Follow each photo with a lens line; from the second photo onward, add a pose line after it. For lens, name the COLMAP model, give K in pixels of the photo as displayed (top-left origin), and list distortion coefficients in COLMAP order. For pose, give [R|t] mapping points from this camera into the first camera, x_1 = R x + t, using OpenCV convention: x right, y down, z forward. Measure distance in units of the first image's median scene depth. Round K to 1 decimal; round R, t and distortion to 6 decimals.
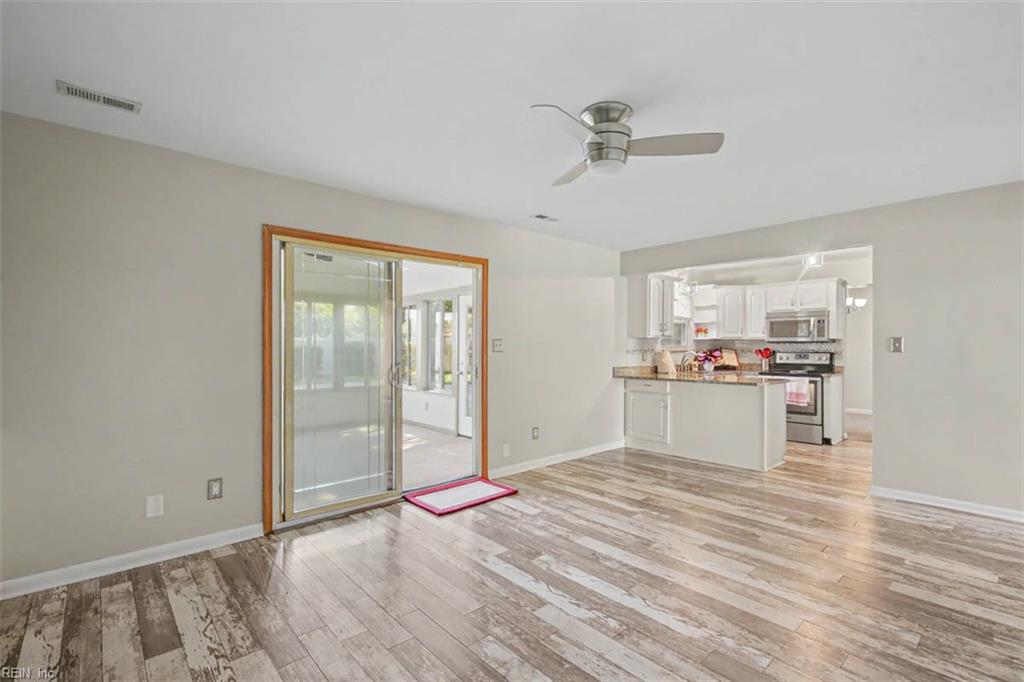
lens RADIAL K [[470.7, 0, 515.5], [0, 470.7, 345.2], [0, 0, 1]] dist [-0.001797, 0.000096]
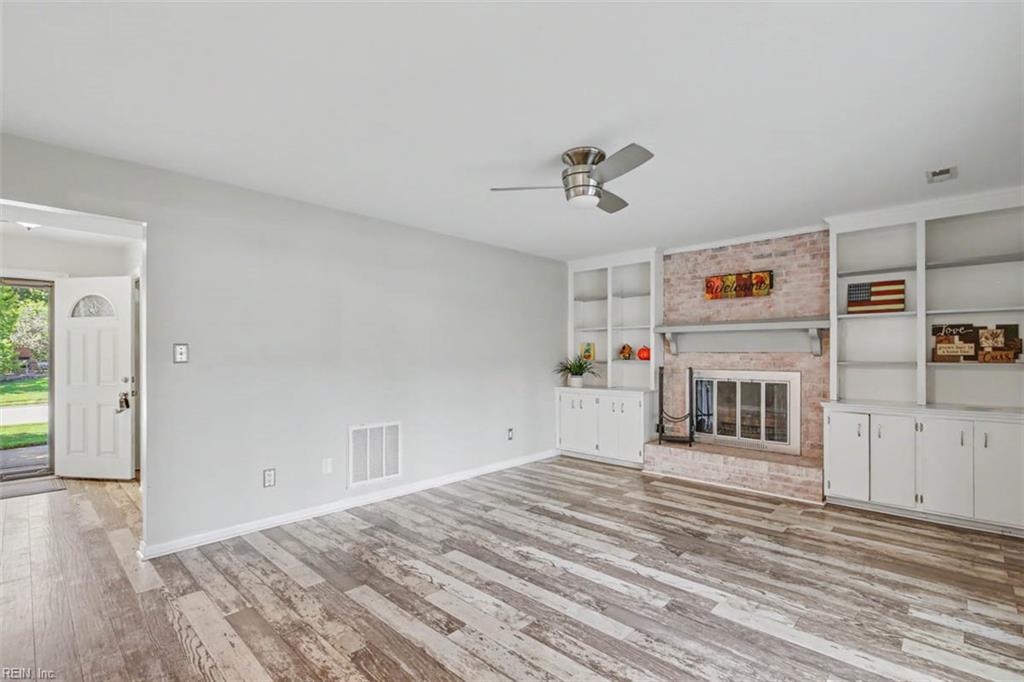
lens RADIAL K [[470.7, 0, 508.8], [0, 470.7, 348.2], [0, 0, 1]] dist [-0.001797, 0.000096]
pose [[-0.998008, 0.002032, -0.063053, 0.376027], [0.003141, 0.999842, -0.017485, 0.006229], [0.063007, -0.017648, -0.997857, 1.792809]]
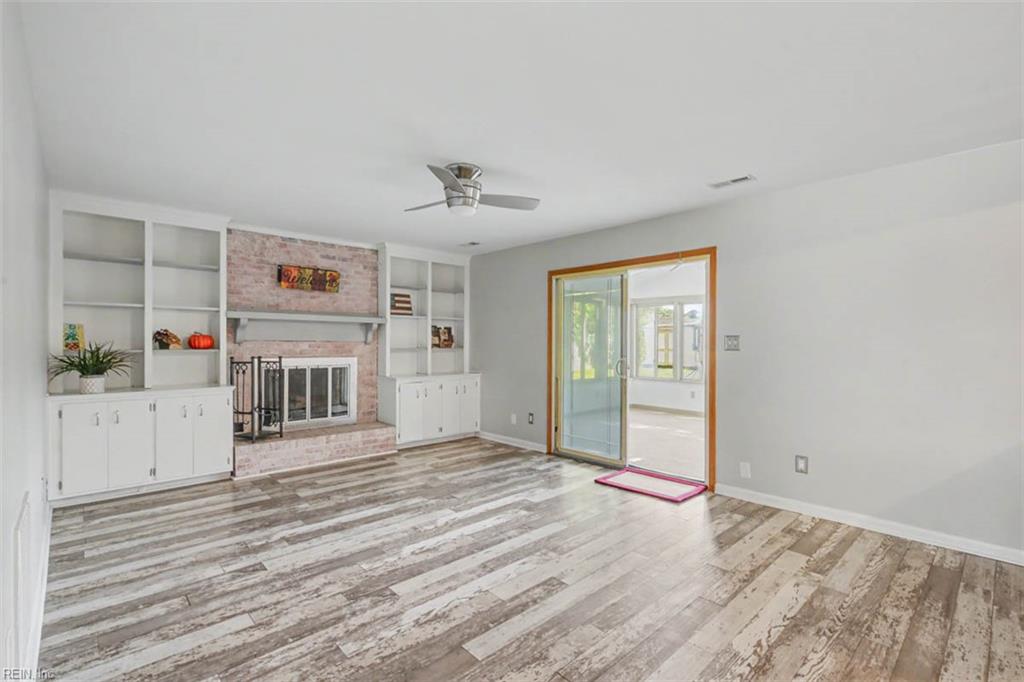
lens RADIAL K [[470.7, 0, 519.2], [0, 470.7, 342.6], [0, 0, 1]] dist [-0.001797, 0.000096]
pose [[0.019083, 0.001751, -0.999816, 1.280328], [0.000961, 0.999998, 0.001770, -0.002033], [0.999817, -0.000994, 0.019081, 0.942393]]
